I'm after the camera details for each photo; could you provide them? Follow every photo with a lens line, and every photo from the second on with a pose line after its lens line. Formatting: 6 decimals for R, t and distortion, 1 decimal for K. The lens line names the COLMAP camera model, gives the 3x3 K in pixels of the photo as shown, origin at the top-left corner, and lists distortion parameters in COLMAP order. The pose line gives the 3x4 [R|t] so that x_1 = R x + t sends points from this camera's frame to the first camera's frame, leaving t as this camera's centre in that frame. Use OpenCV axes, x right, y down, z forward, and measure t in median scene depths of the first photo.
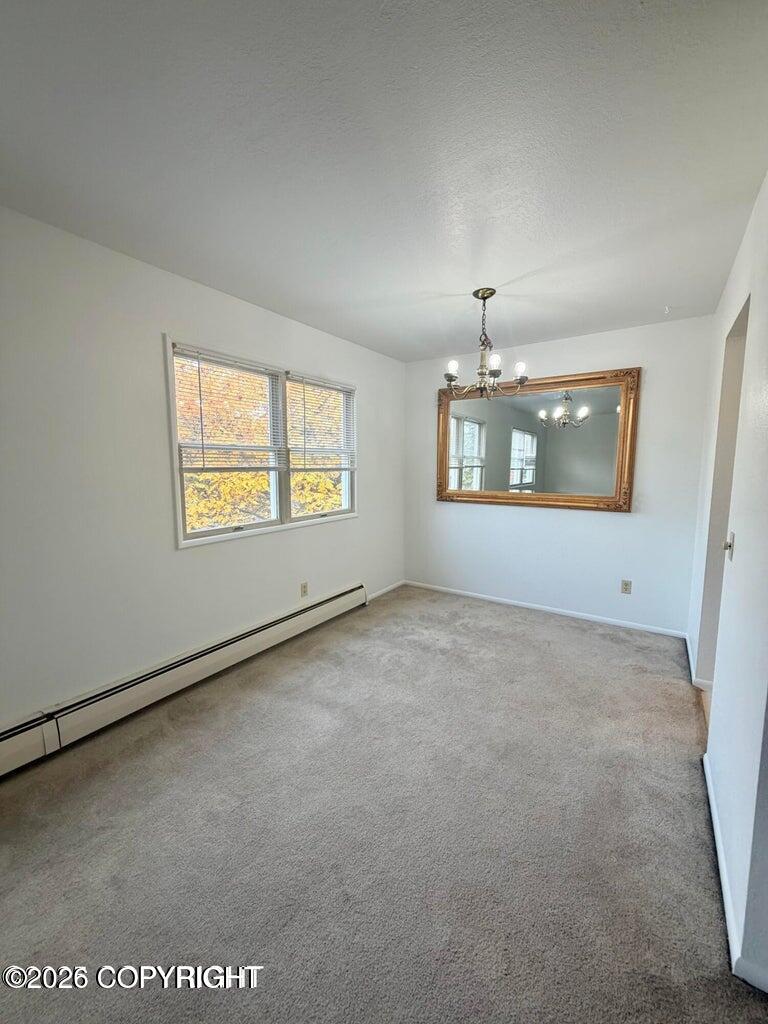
lens RADIAL K [[413.0, 0, 379.3], [0, 413.0, 505.9], [0, 0, 1]] dist [0.001359, 0.000179]
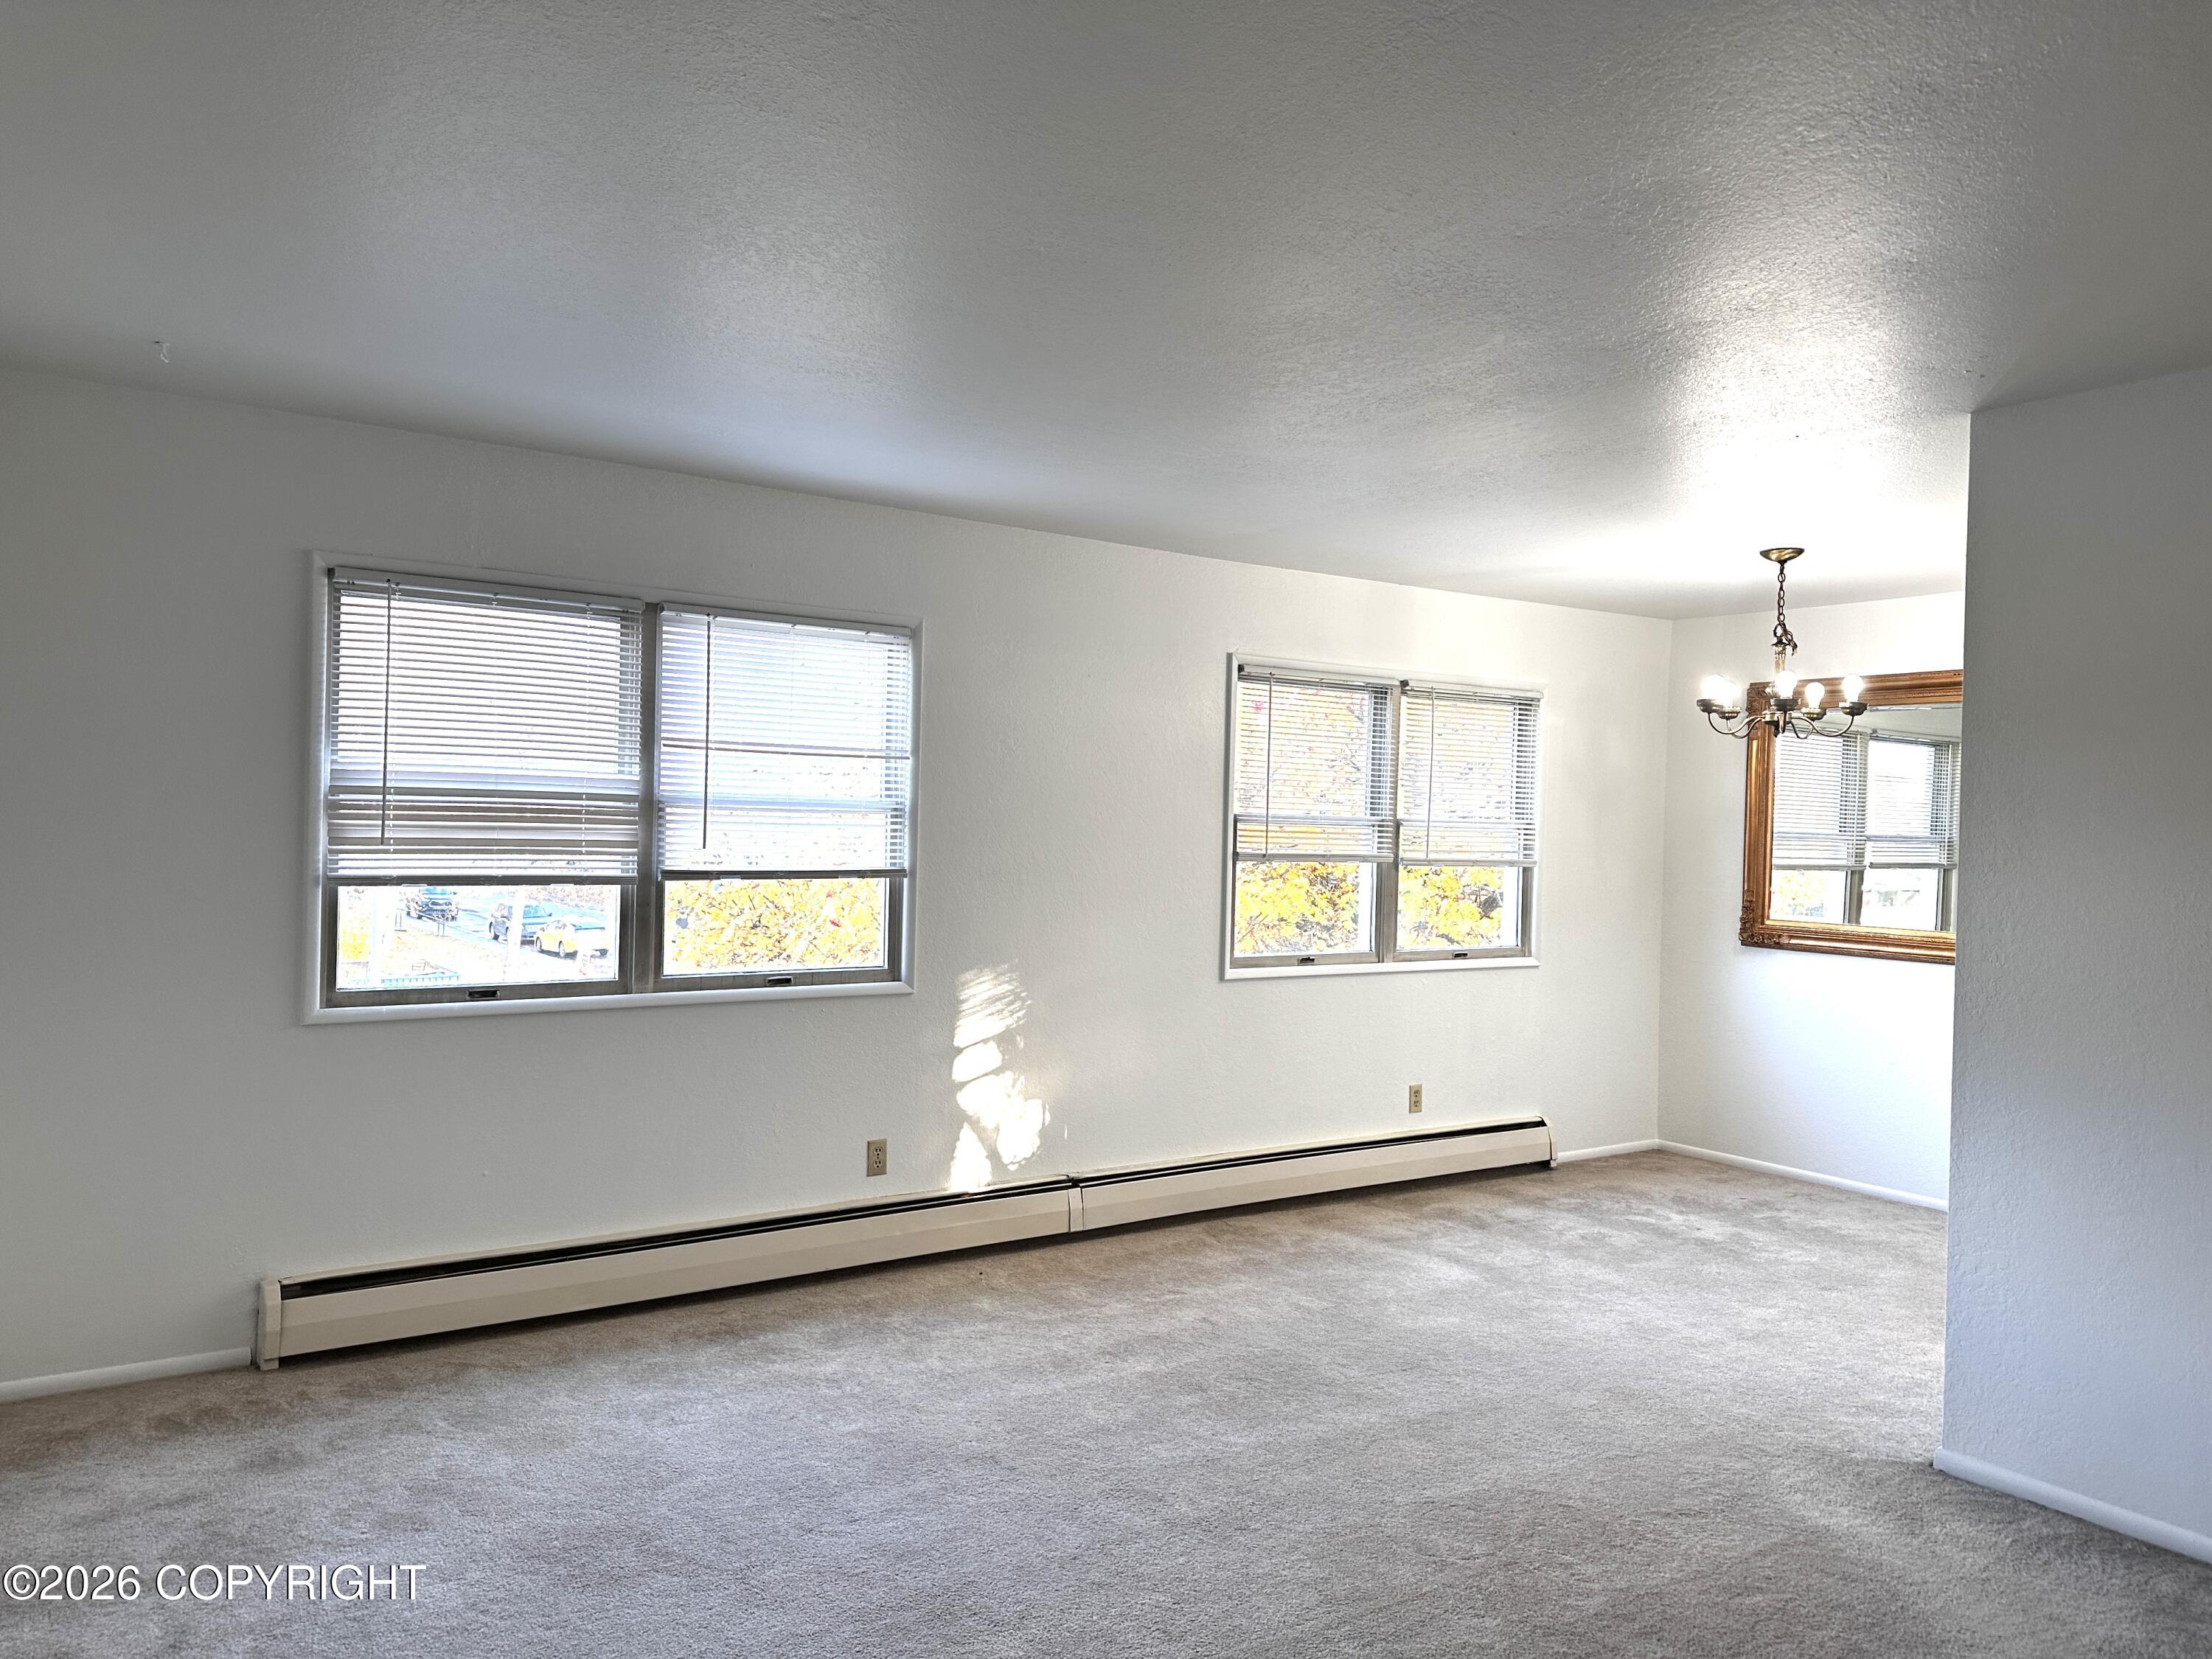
lens RADIAL K [[1545.4, 0, 1094.3], [0, 1545.4, 824.6], [0, 0, 1]] dist [0.078274, -0.006075]
pose [[0.933163, 0.026726, -0.358458, 0.132238], [-0.063719, 0.993738, -0.091786, 0.075894], [0.353760, 0.108492, 0.929023, -1.005648]]
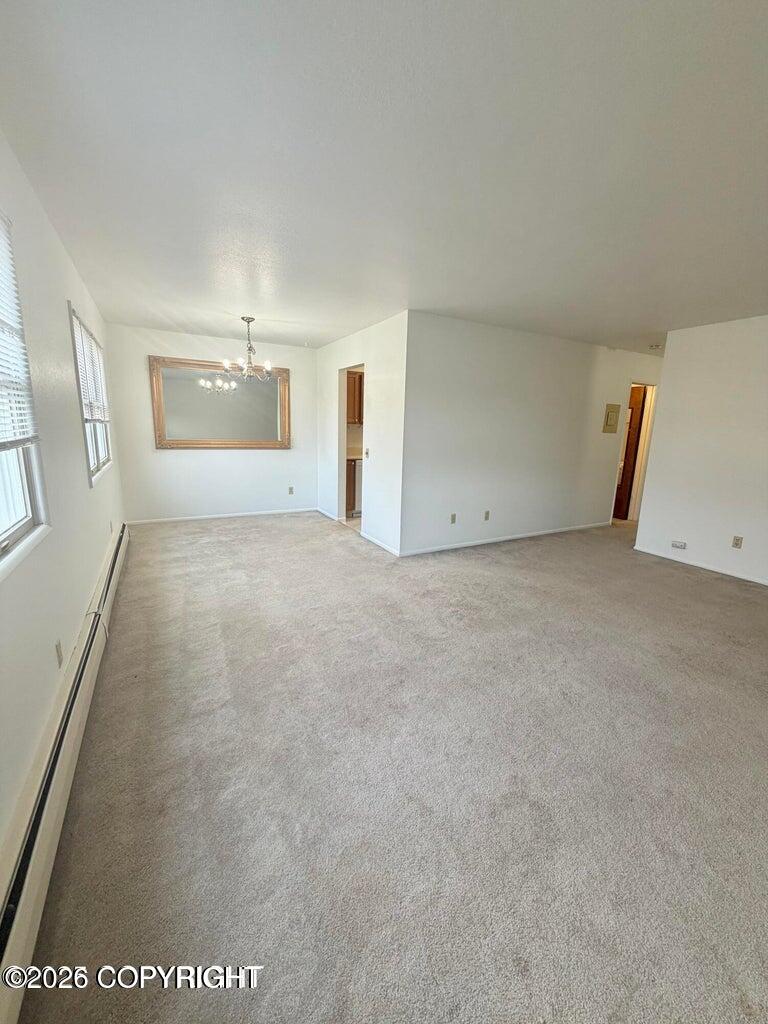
lens RADIAL K [[413.0, 0, 382.4], [0, 413.0, 511.9], [0, 0, 1]] dist [0.001359, 0.000179]
pose [[0.468739, -0.169868, 0.866850, -0.903639], [0.062716, 0.985259, 0.159159, 0.024875], [-0.881108, -0.020239, 0.472483, -0.250500]]
